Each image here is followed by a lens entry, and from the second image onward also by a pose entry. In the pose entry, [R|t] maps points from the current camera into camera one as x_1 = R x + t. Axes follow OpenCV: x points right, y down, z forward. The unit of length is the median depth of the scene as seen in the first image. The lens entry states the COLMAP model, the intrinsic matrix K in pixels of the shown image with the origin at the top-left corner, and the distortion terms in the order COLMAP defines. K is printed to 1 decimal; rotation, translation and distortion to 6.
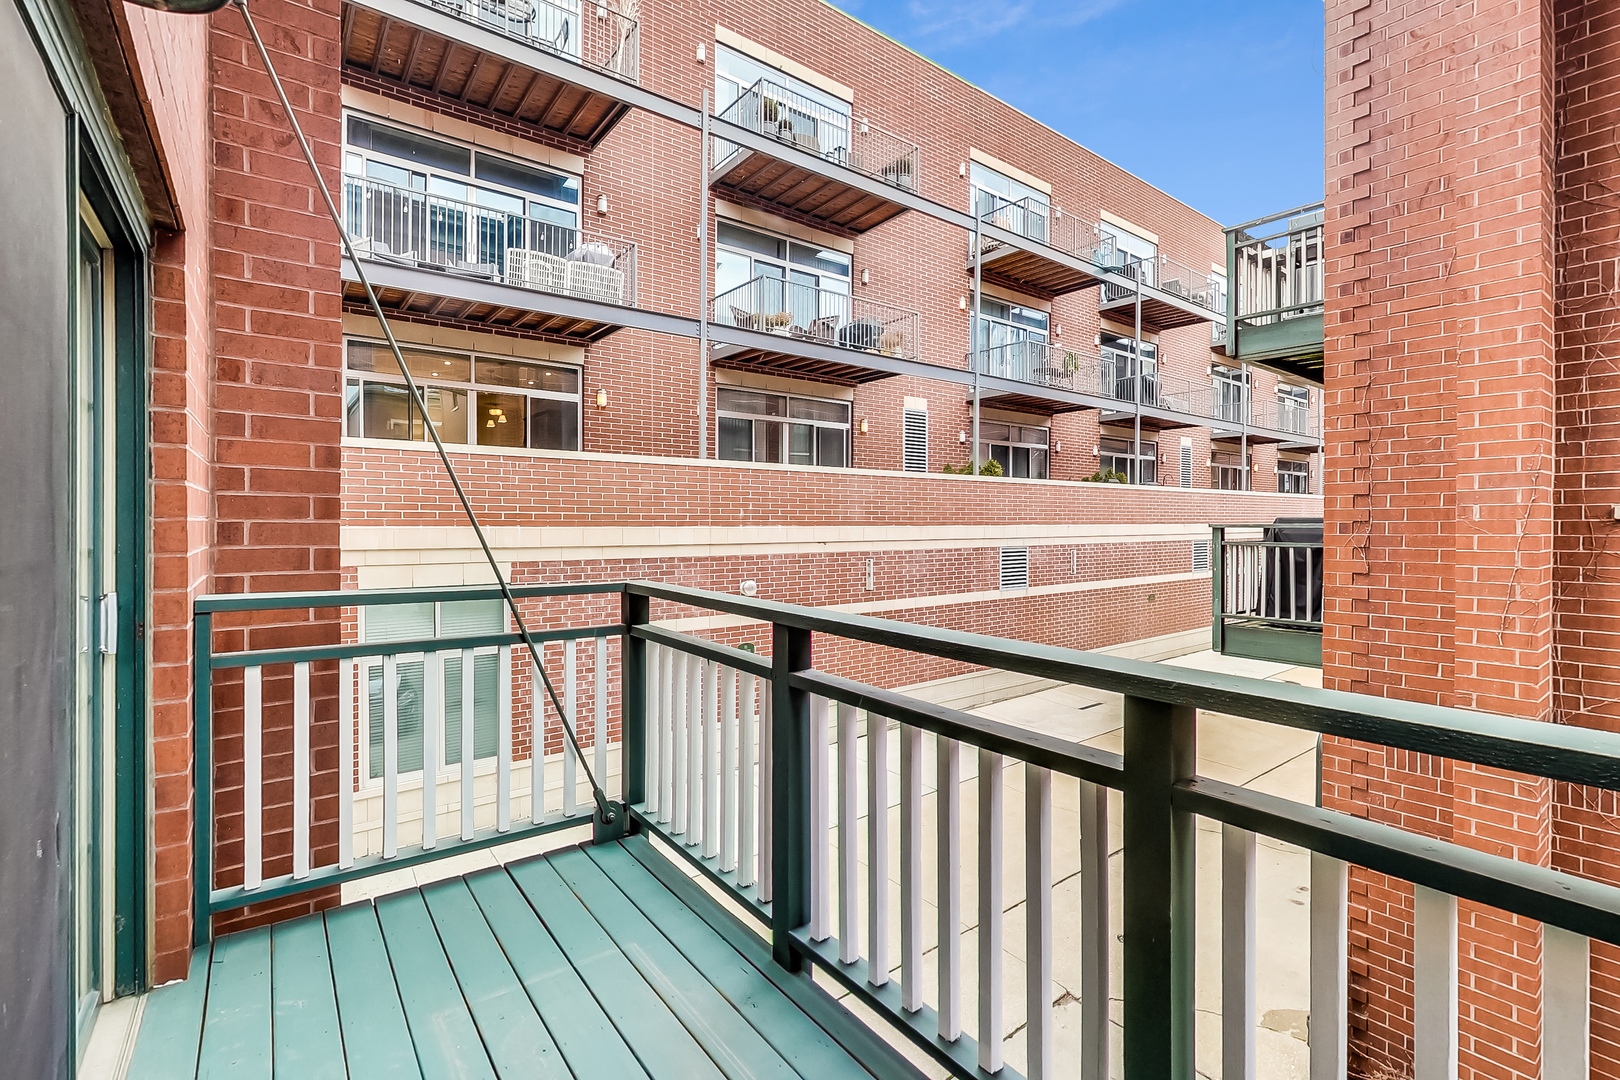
lens RADIAL K [[708.6, 0, 810.5], [0, 708.6, 525.6], [0, 0, 1]] dist [-0.000407, 0.000201]
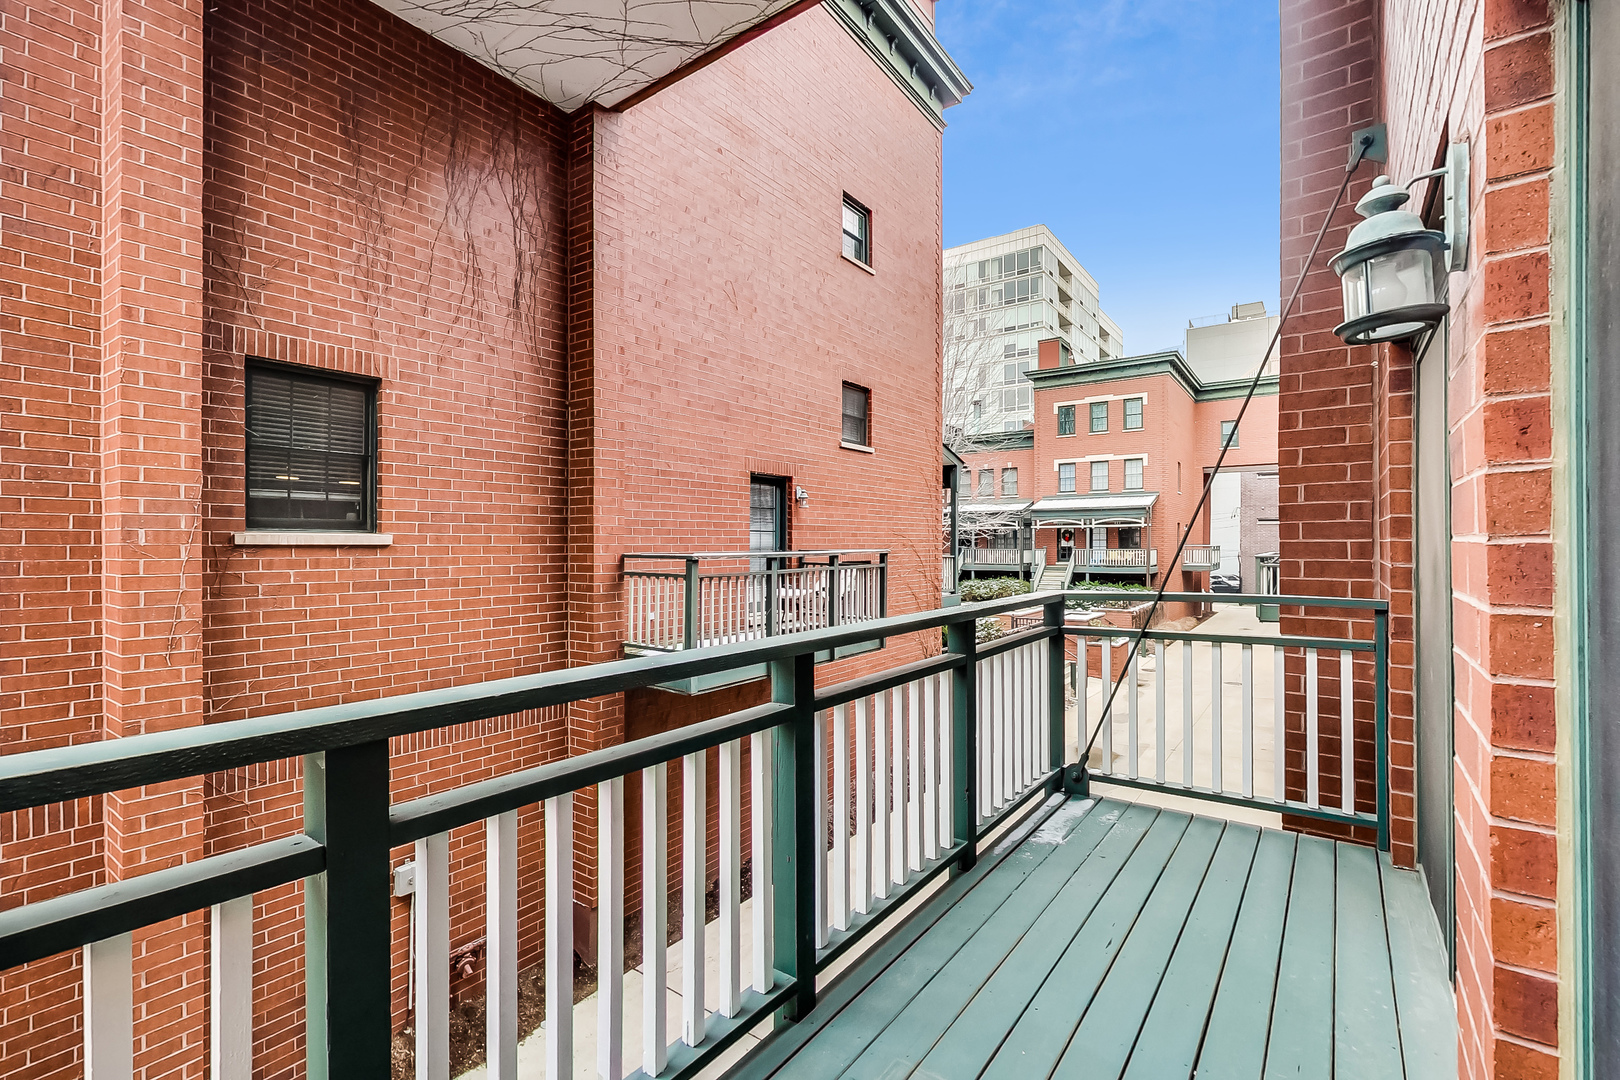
lens RADIAL K [[733.1, 0, 810.0], [0, 733.1, 549.9], [0, 0, 1]] dist [-0.002269, -0.000429]
pose [[-0.294174, -0.003315, 0.955746, -0.322499], [0.004632, 0.999977, 0.004894, -0.000777], [-0.955741, 0.005867, -0.294152, 0.423532]]
